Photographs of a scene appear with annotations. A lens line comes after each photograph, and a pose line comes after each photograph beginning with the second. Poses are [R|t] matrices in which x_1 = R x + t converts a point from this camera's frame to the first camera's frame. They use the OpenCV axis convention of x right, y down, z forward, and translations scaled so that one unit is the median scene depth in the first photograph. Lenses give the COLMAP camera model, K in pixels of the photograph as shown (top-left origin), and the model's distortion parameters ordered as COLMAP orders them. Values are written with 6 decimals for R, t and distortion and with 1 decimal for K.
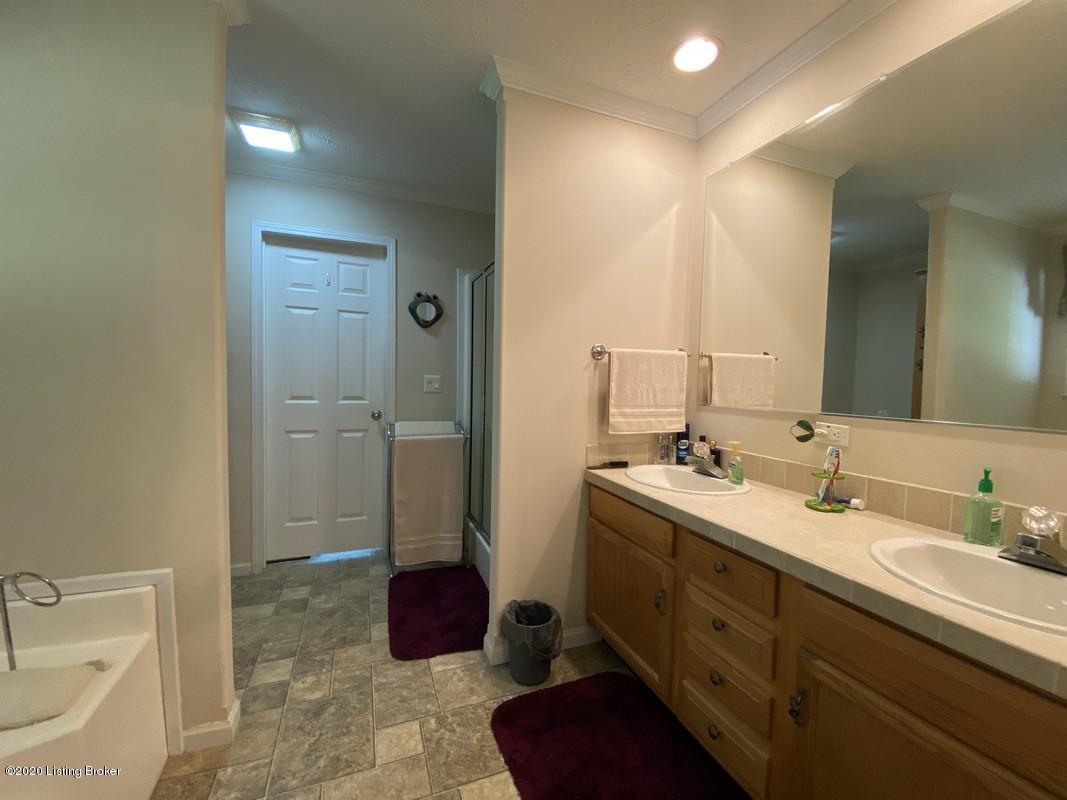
lens RADIAL K [[433.9, 0, 531.3], [0, 433.9, 400.4], [0, 0, 1]] dist [0.014271, -0.017261]
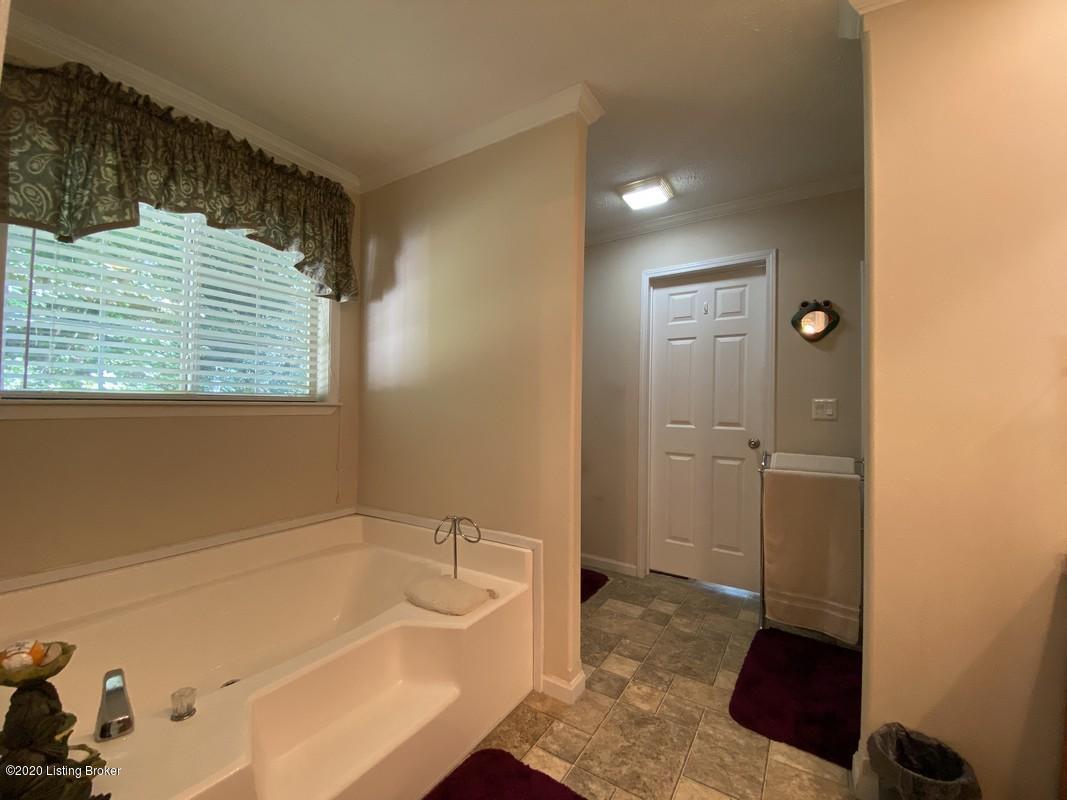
lens RADIAL K [[433.9, 0, 531.3], [0, 433.9, 400.4], [0, 0, 1]] dist [0.014271, -0.017261]
pose [[0.586721, -0.020458, -0.809531, 0.168780], [-0.043112, 0.997474, -0.056454, 0.022691], [0.808641, 0.068023, 0.584357, 0.115027]]
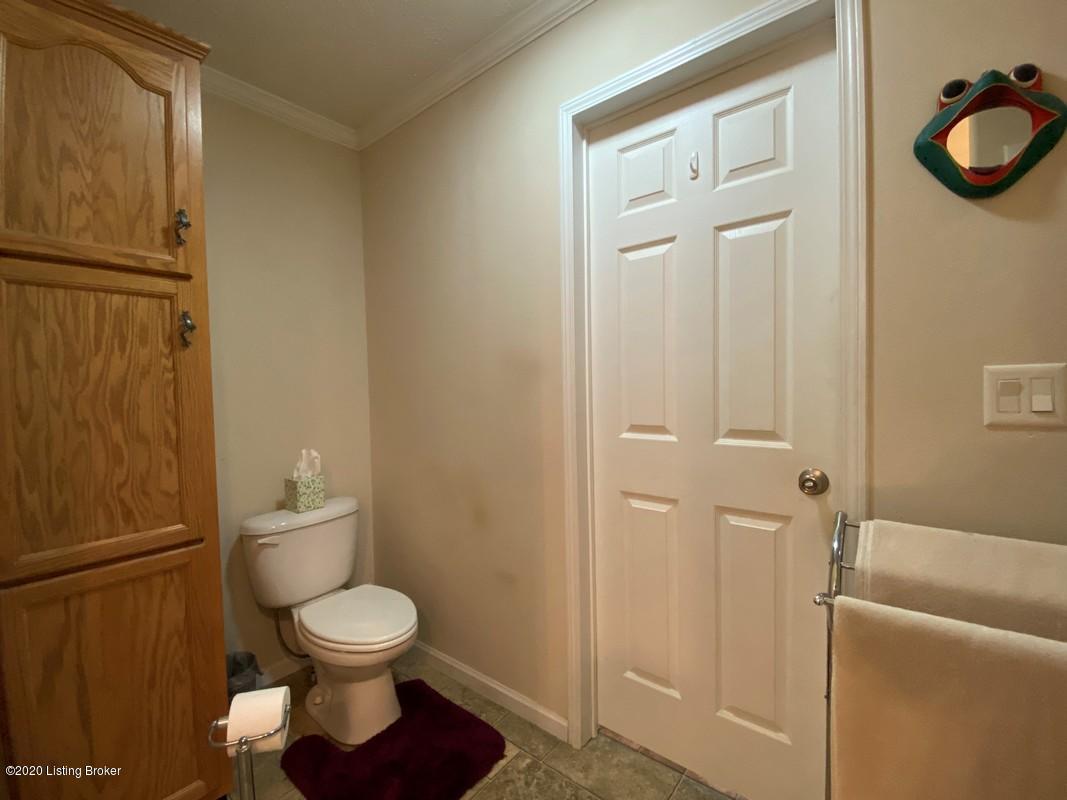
lens RADIAL K [[466.1, 0, 533.5], [0, 466.1, 400.0], [0, 0, 1]] dist [0.000612, -0.008883]
pose [[0.495063, -0.006782, -0.868831, -0.194064], [-0.012276, 0.999815, -0.014799, -0.040935], [0.868771, 0.017993, 0.494888, 0.890721]]
